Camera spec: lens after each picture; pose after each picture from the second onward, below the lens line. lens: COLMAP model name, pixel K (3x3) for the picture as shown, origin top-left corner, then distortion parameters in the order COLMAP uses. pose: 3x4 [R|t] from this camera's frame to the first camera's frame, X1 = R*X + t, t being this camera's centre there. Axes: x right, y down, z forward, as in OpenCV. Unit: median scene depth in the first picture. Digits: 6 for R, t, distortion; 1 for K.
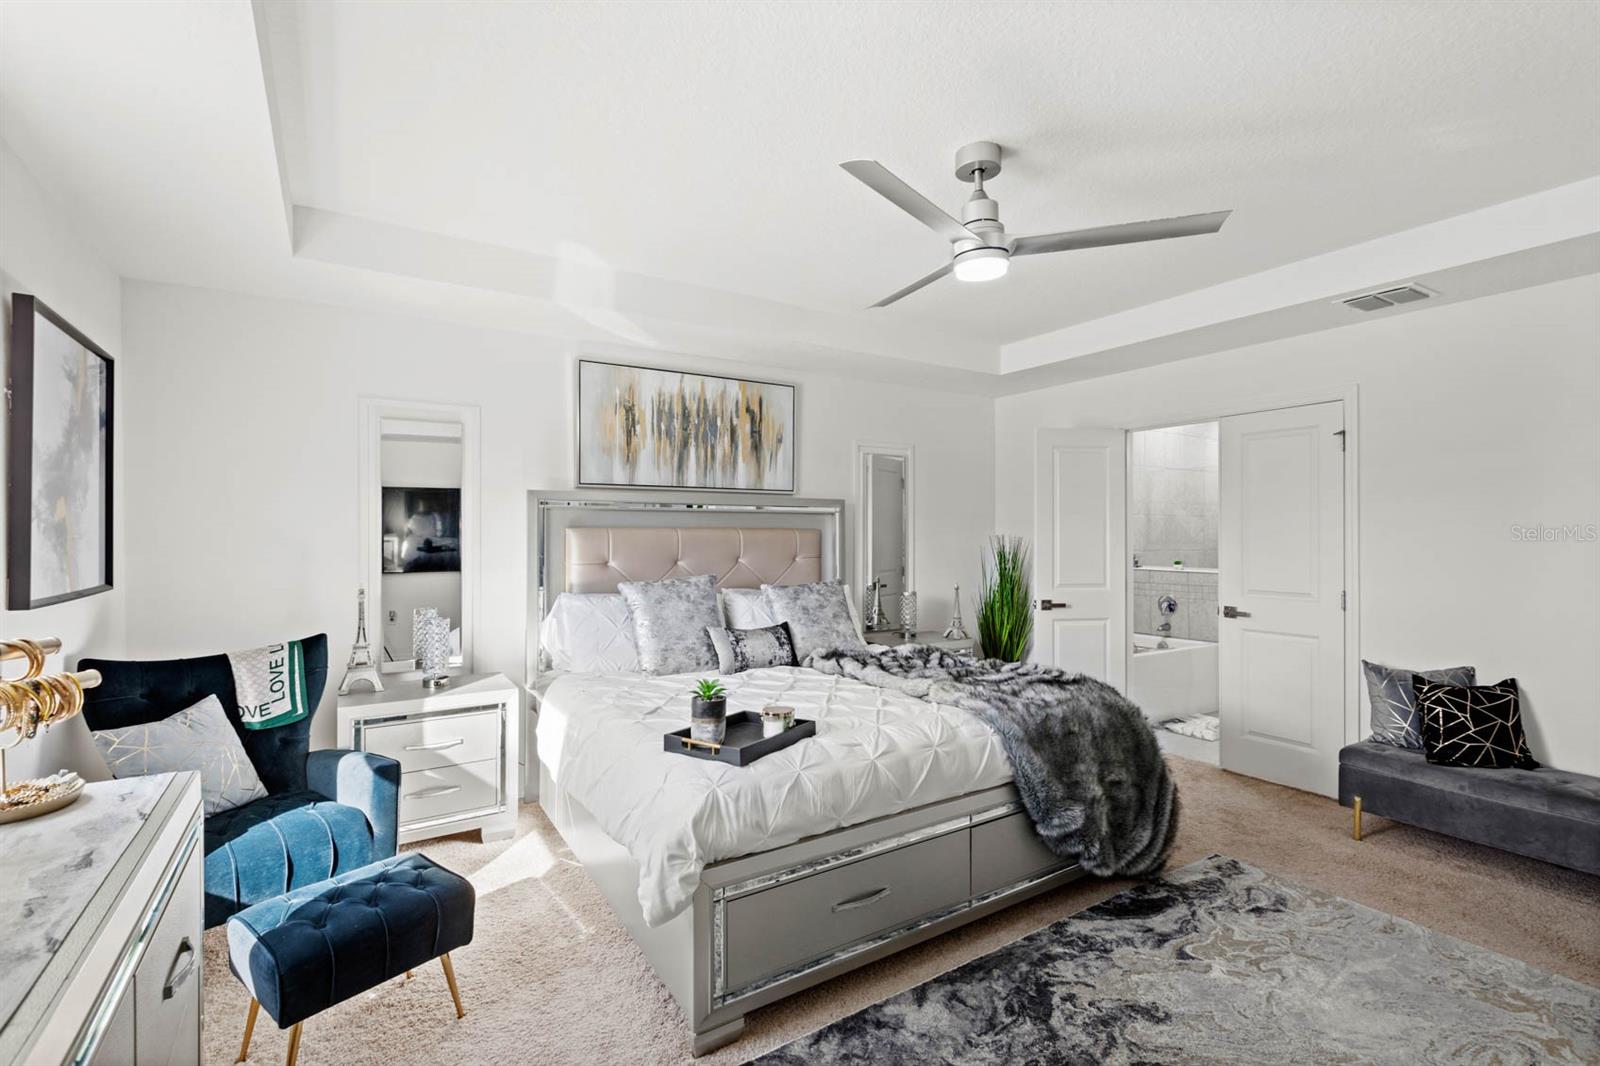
lens RADIAL K [[732.6, 0, 802.5], [0, 732.6, 521.0], [0, 0, 1]] dist [-0.001855, -0.000313]
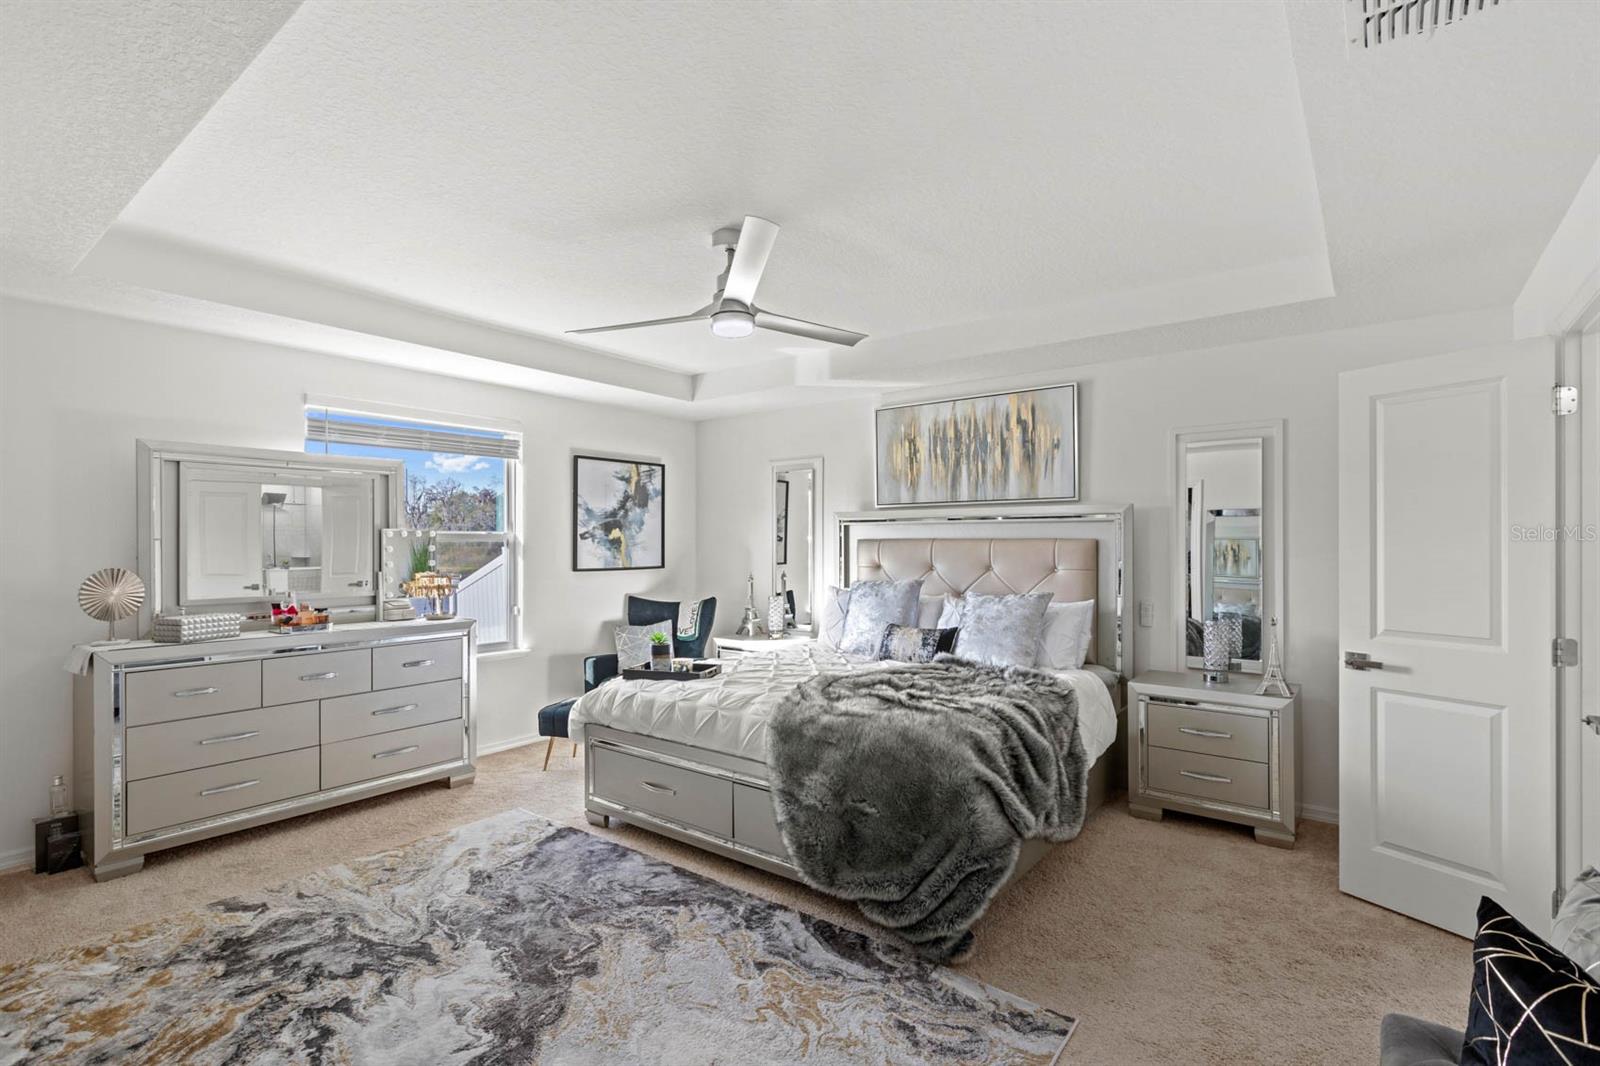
lens RADIAL K [[742.1, 0, 800.0], [0, 742.1, 533.0], [0, 0, 1]] dist [-0.000581, -0.000023]
pose [[0.341393, -0.012860, -0.939833, 1.183201], [0.013299, 0.999872, -0.008850, 0.011259], [0.939827, -0.009478, 0.341520, 0.560602]]
